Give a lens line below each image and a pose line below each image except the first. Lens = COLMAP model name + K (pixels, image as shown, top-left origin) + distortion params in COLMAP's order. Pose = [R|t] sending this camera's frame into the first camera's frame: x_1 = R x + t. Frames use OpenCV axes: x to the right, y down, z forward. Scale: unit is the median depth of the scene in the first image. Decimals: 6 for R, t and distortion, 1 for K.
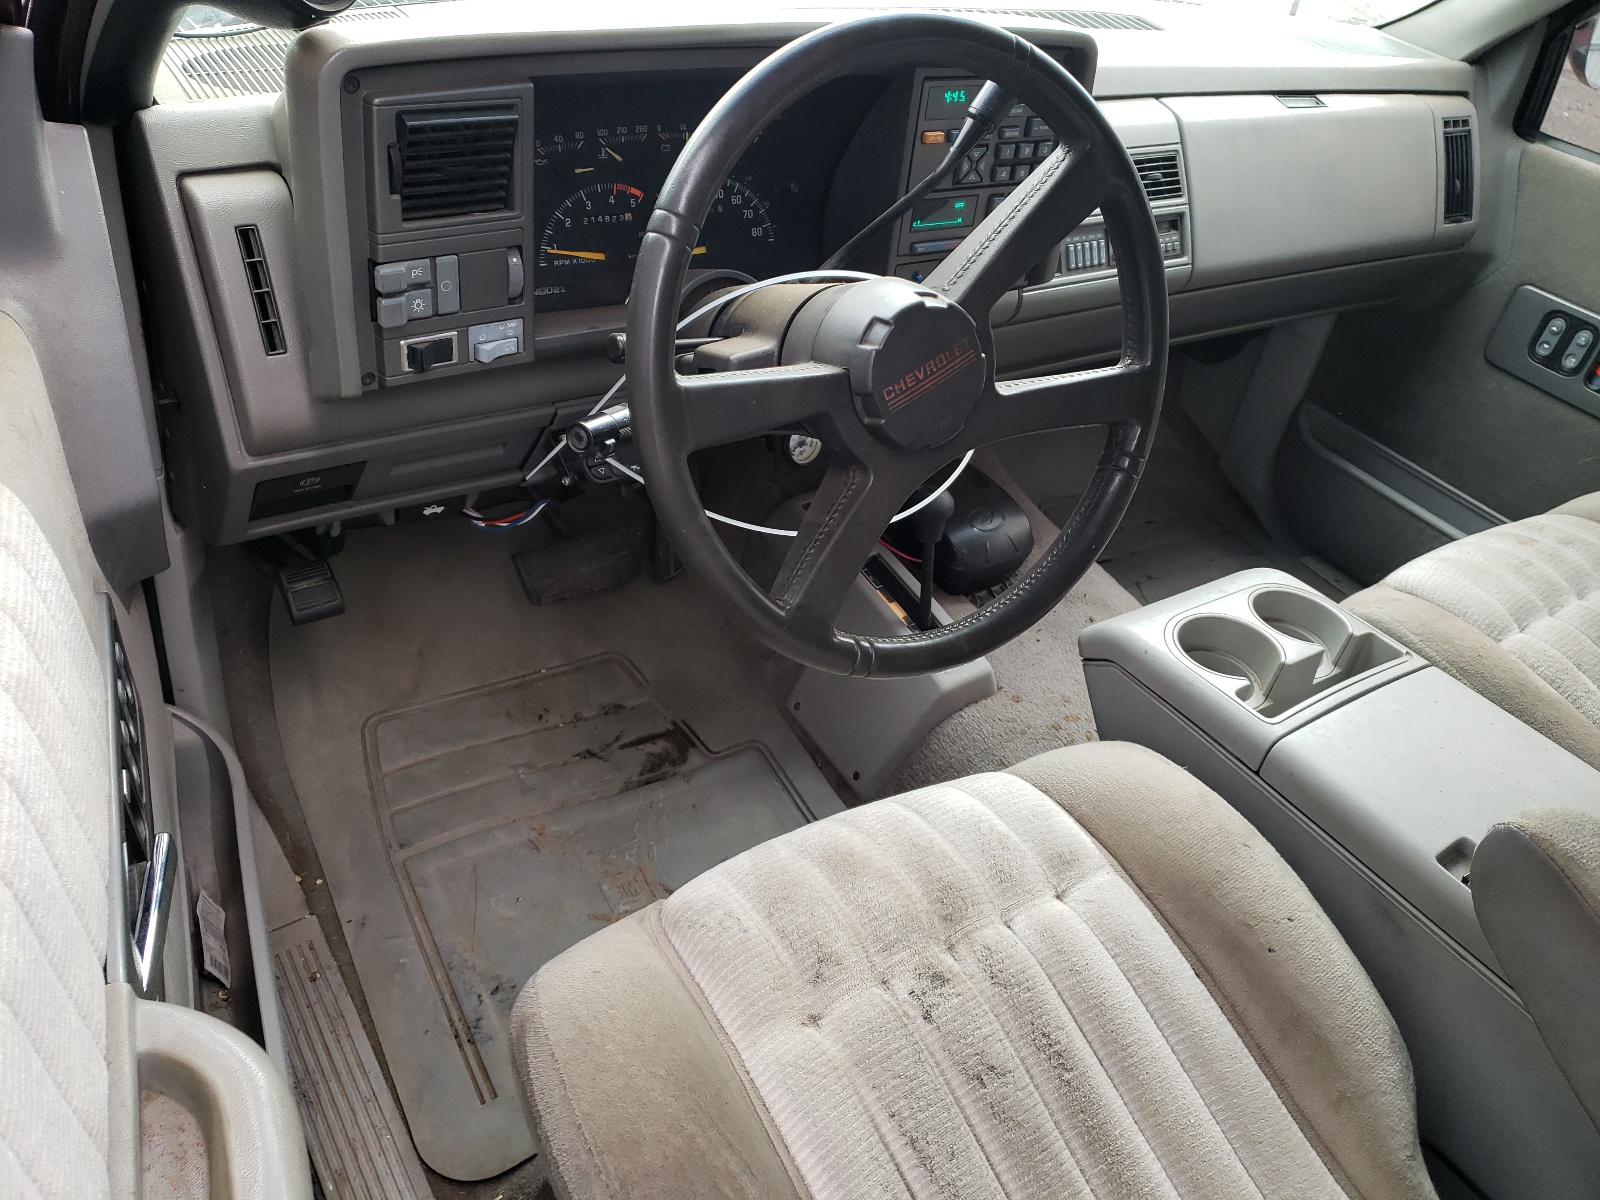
lens RADIAL K [[1241.1, 0, 823.4], [0, 1241.1, 600.3], [0, 0, 1]] dist [0.025010, 0.000784]
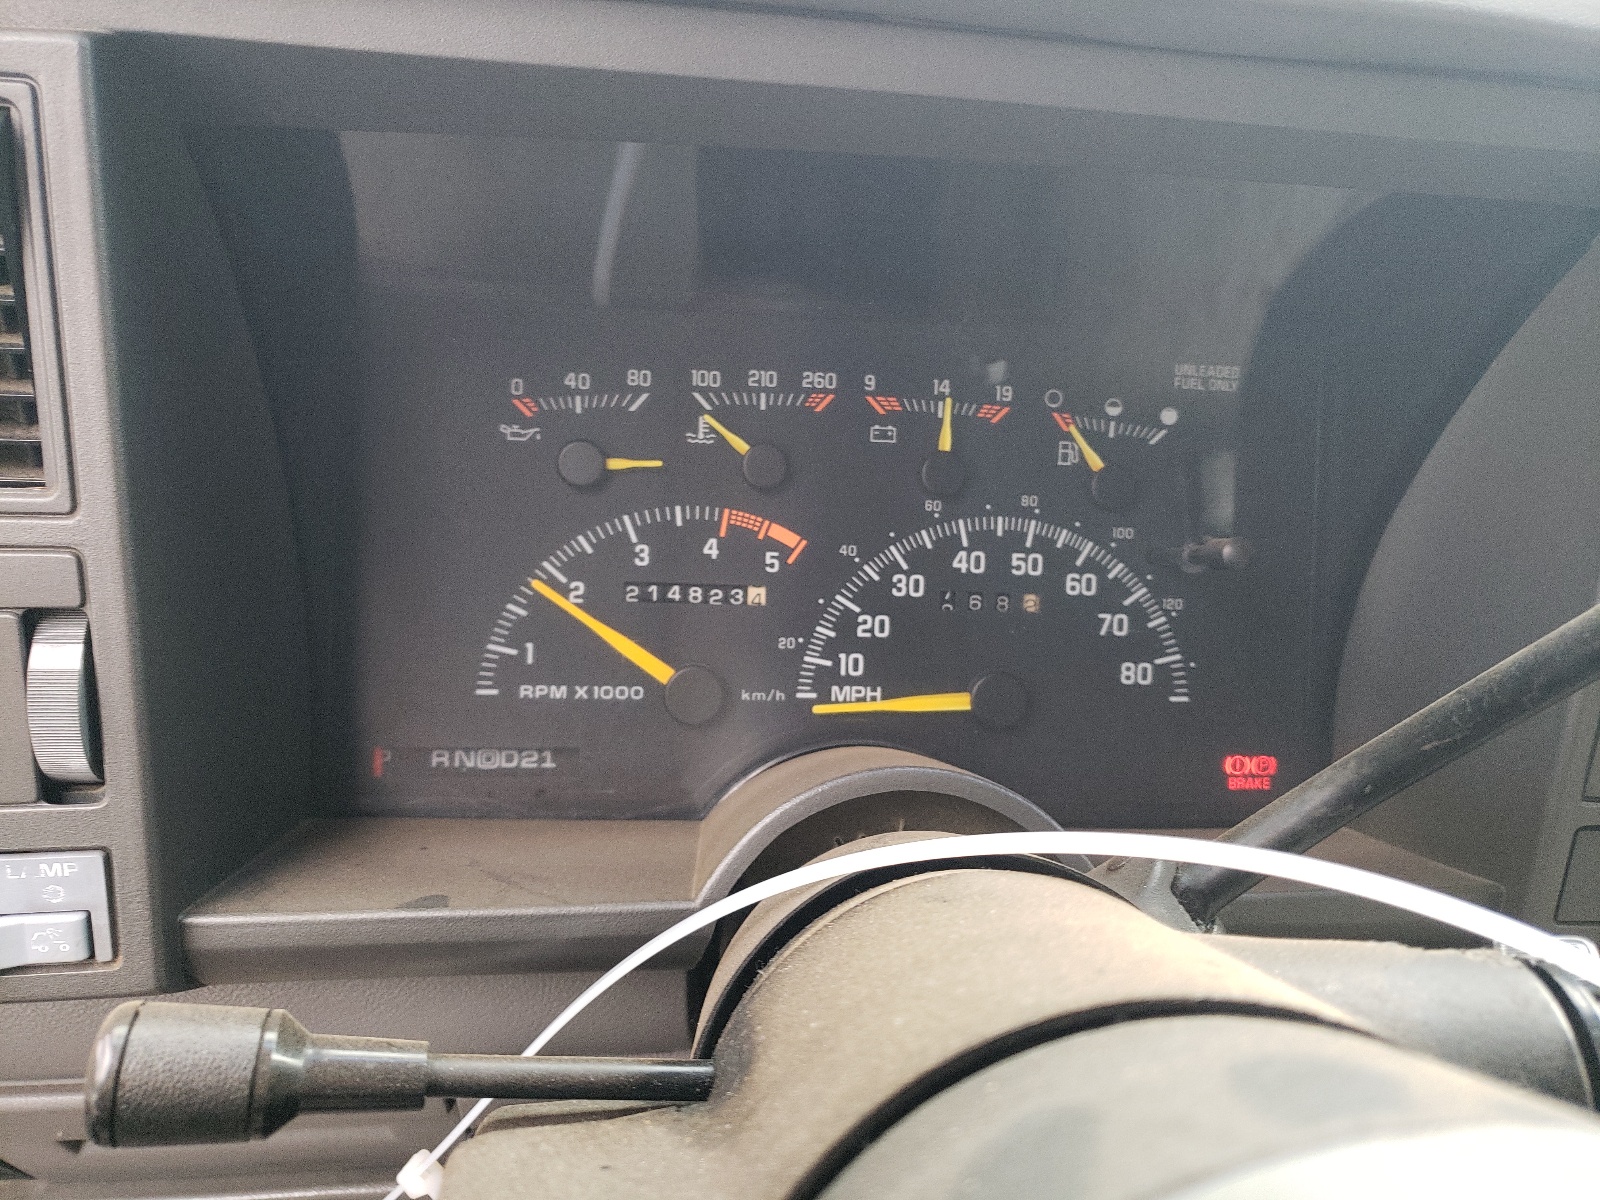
lens RADIAL K [[1241.1, 0, 823.4], [0, 1241.1, 600.3], [0, 0, 1]] dist [0.025010, 0.000784]
pose [[0.885098, 0.078543, -0.458730, 0.031948], [-0.229159, 0.931441, -0.282673, -0.198901], [0.405078, 0.355315, 0.842415, 0.670405]]
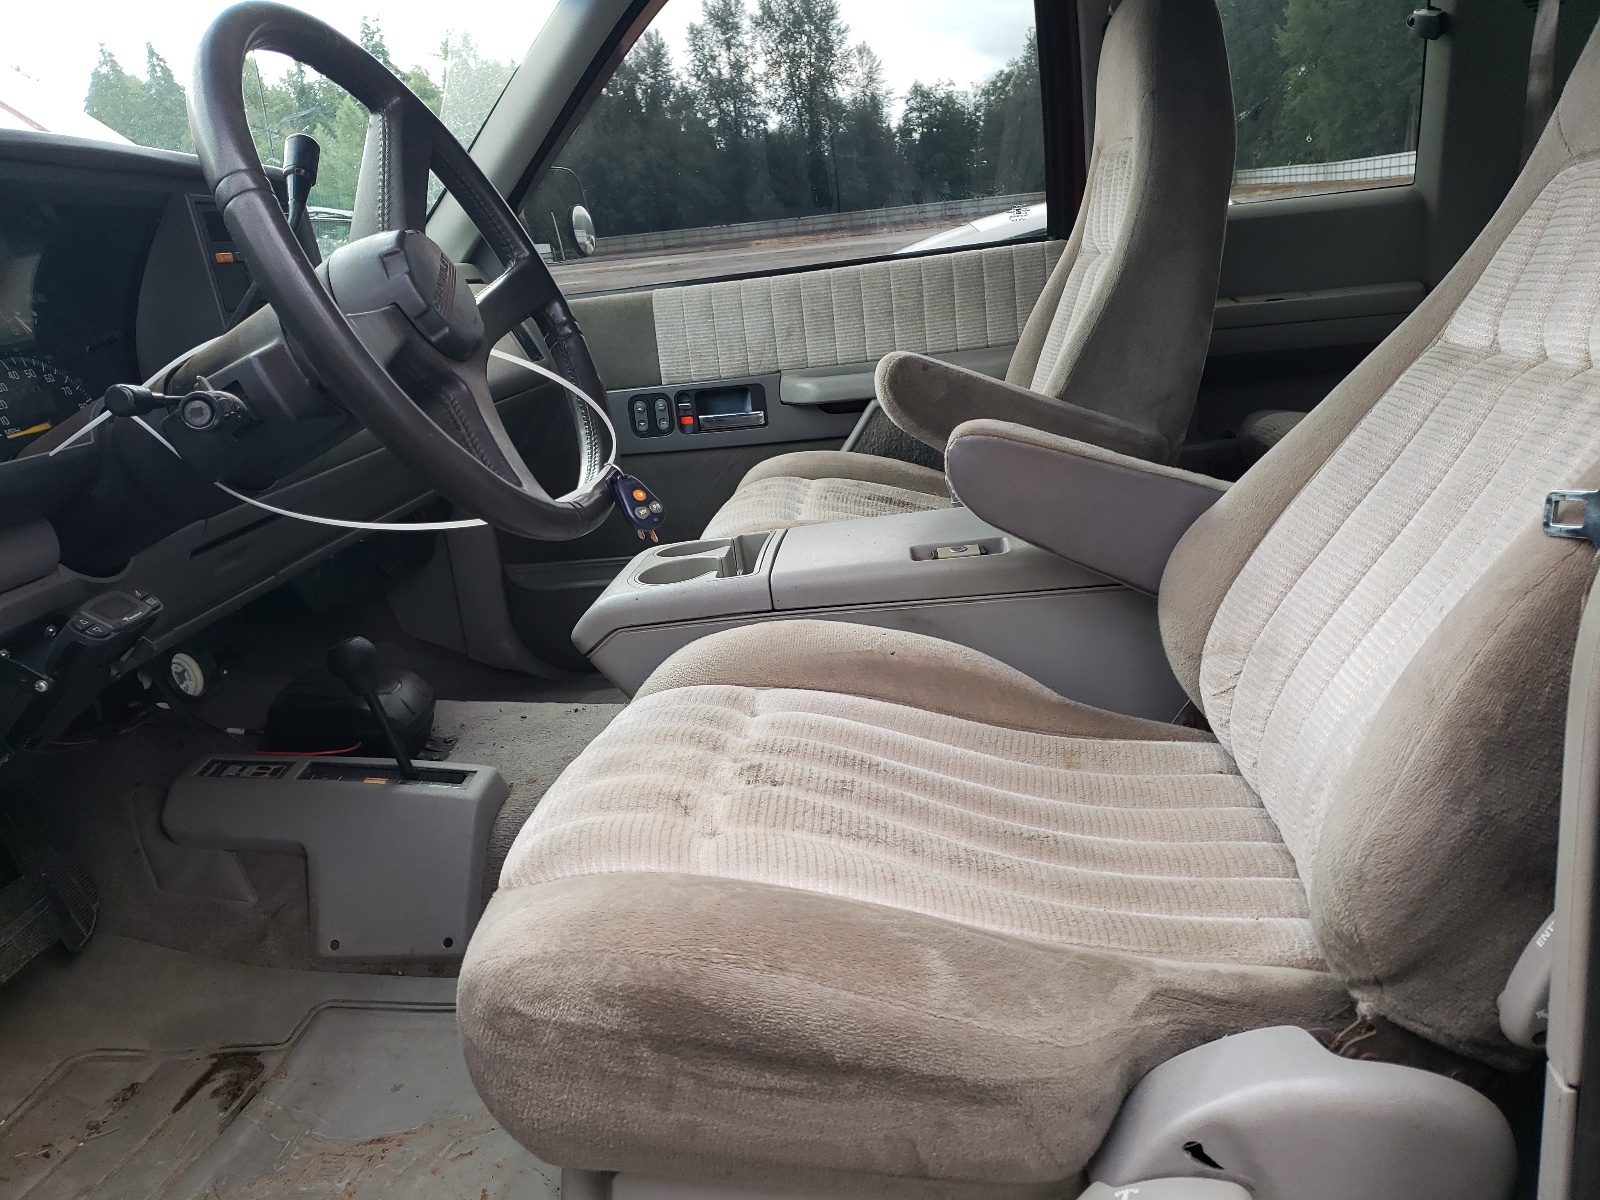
lens RADIAL K [[1241.1, 0, 823.4], [0, 1241.1, 600.3], [0, 0, 1]] dist [0.025010, 0.000784]
pose [[0.596605, -0.417861, 0.685167, -0.448813], [0.627776, 0.774862, -0.074069, 0.252318], [-0.499959, 0.474322, 0.724610, 0.096472]]
